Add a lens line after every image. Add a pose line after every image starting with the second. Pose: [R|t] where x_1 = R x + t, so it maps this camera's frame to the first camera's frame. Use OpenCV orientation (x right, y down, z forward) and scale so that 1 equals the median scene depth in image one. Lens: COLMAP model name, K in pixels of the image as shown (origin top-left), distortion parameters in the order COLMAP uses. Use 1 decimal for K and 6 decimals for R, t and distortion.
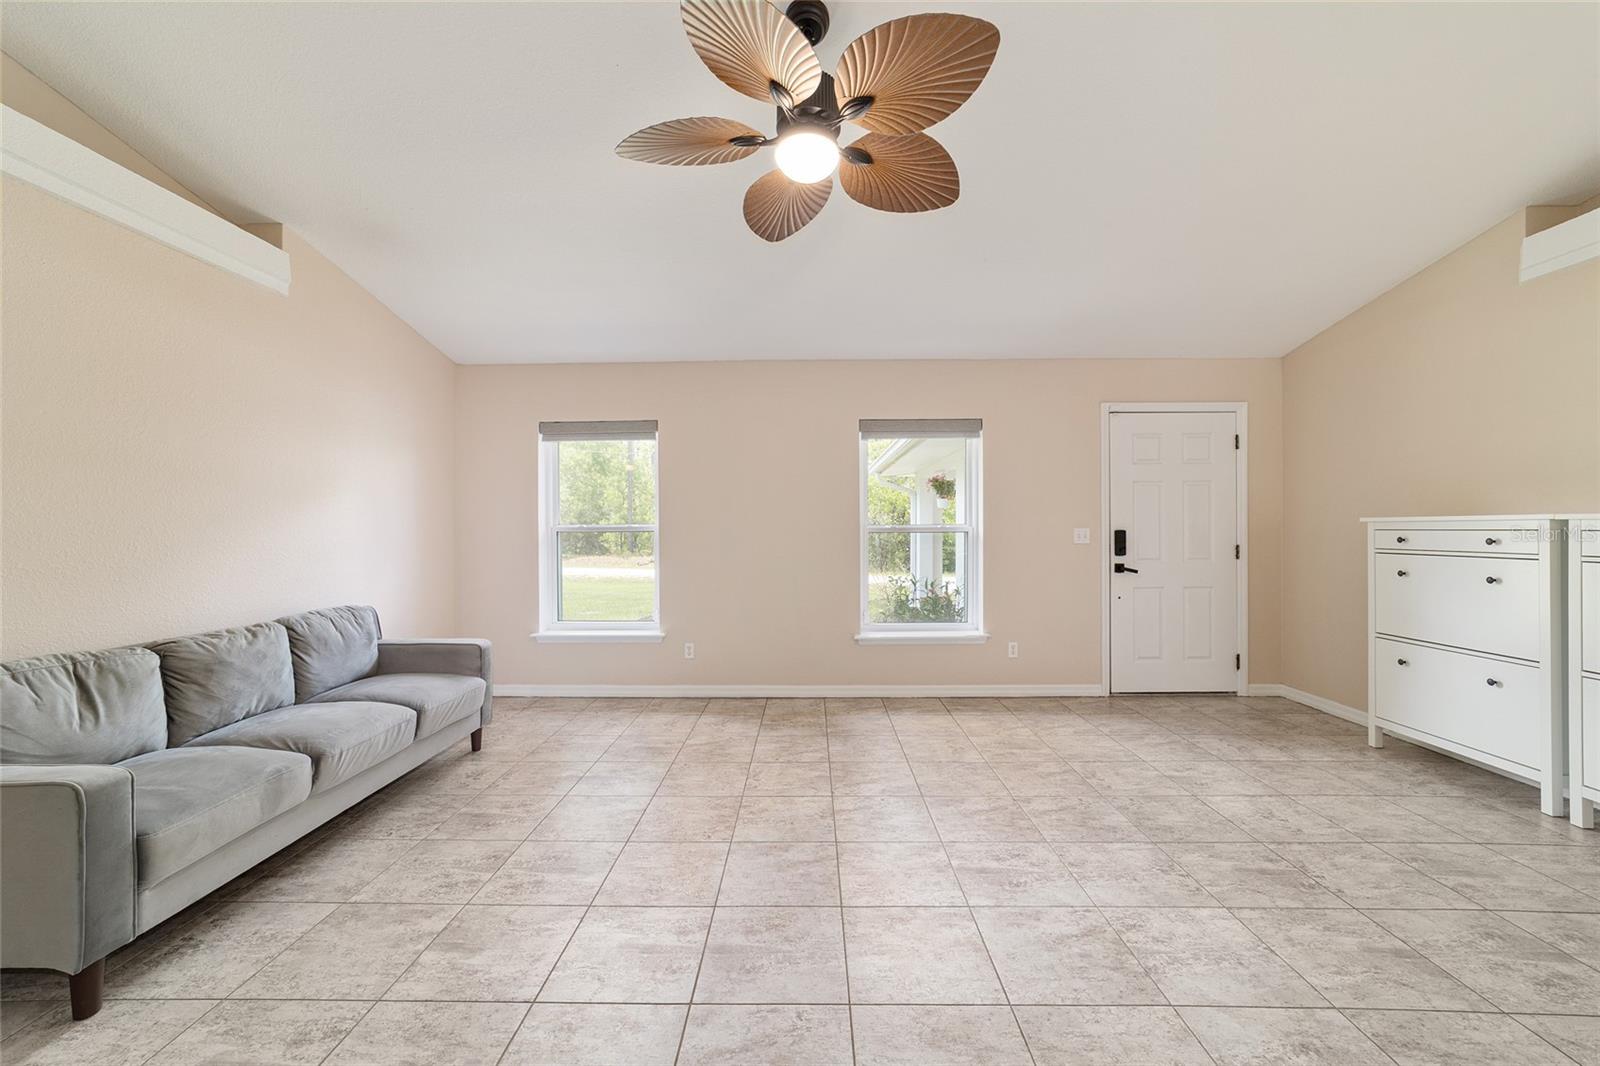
lens RADIAL K [[613.4, 0, 799.3], [0, 613.4, 528.7], [0, 0, 1]] dist [-0.015175, 0.008458]
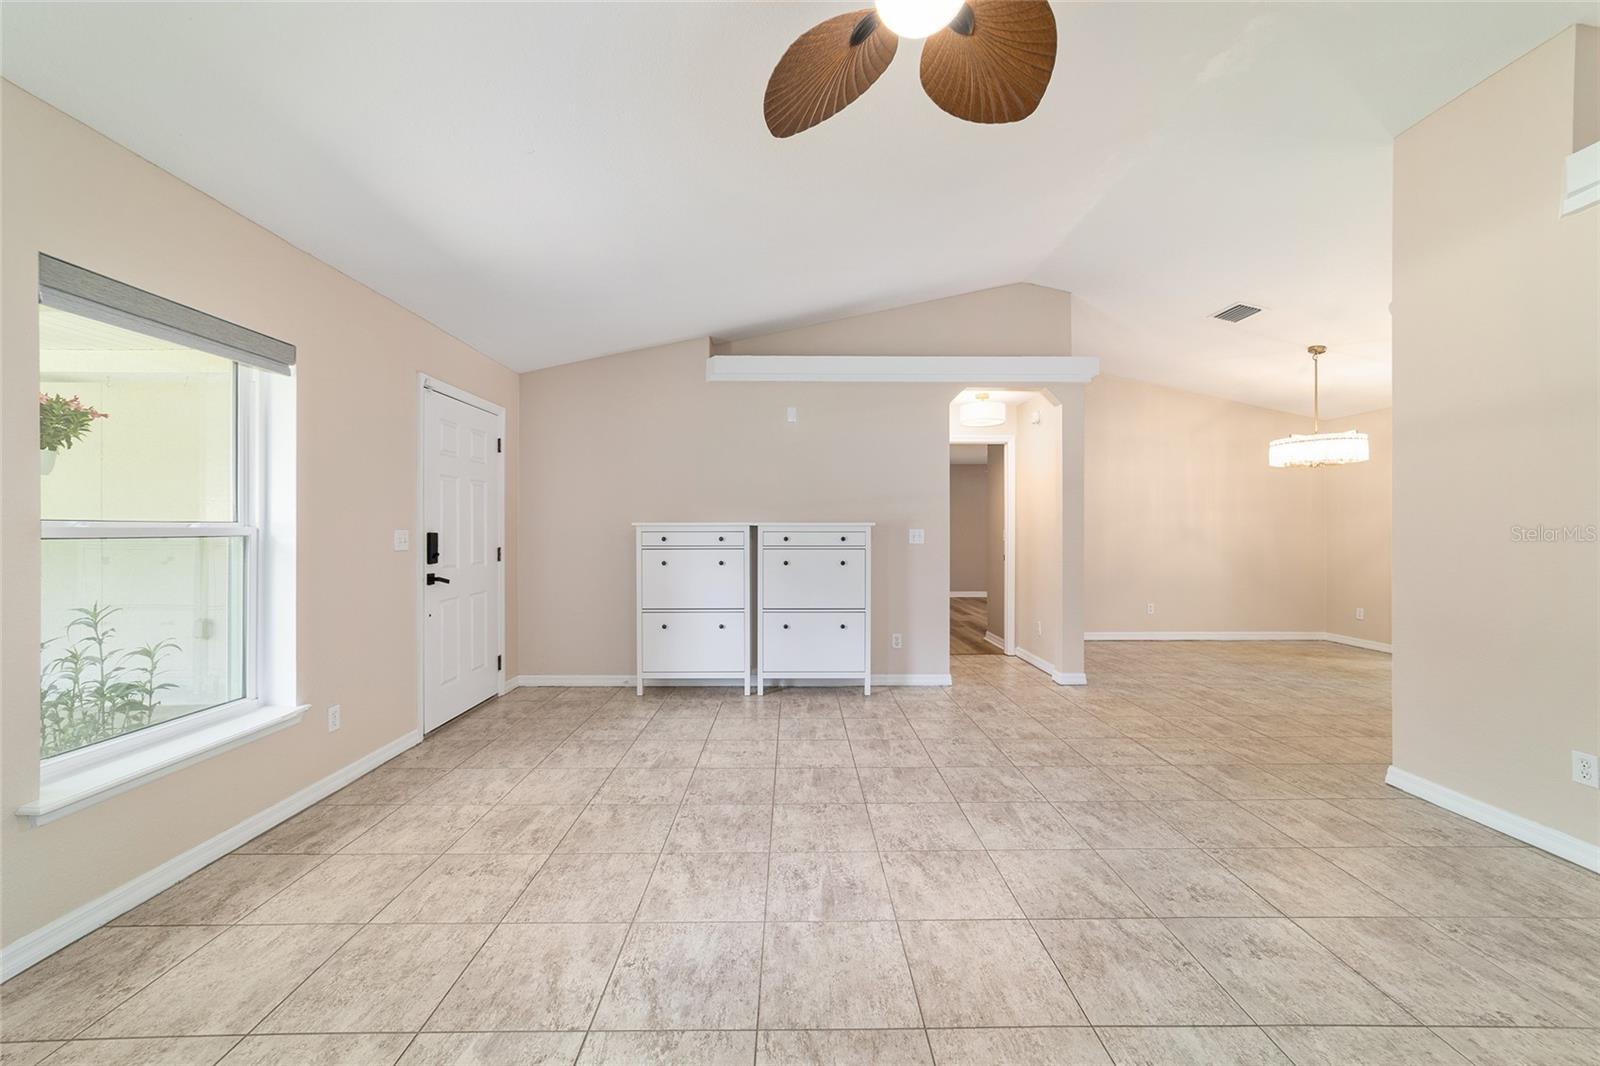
lens RADIAL K [[613.4, 0, 799.3], [0, 613.4, 528.7], [0, 0, 1]] dist [-0.015175, 0.008458]
pose [[-0.026358, 0.005396, 0.999638, -0.450722], [0.000276, 0.999985, -0.005390, 0.002437], [-0.999653, 0.000134, -0.026359, 0.773652]]
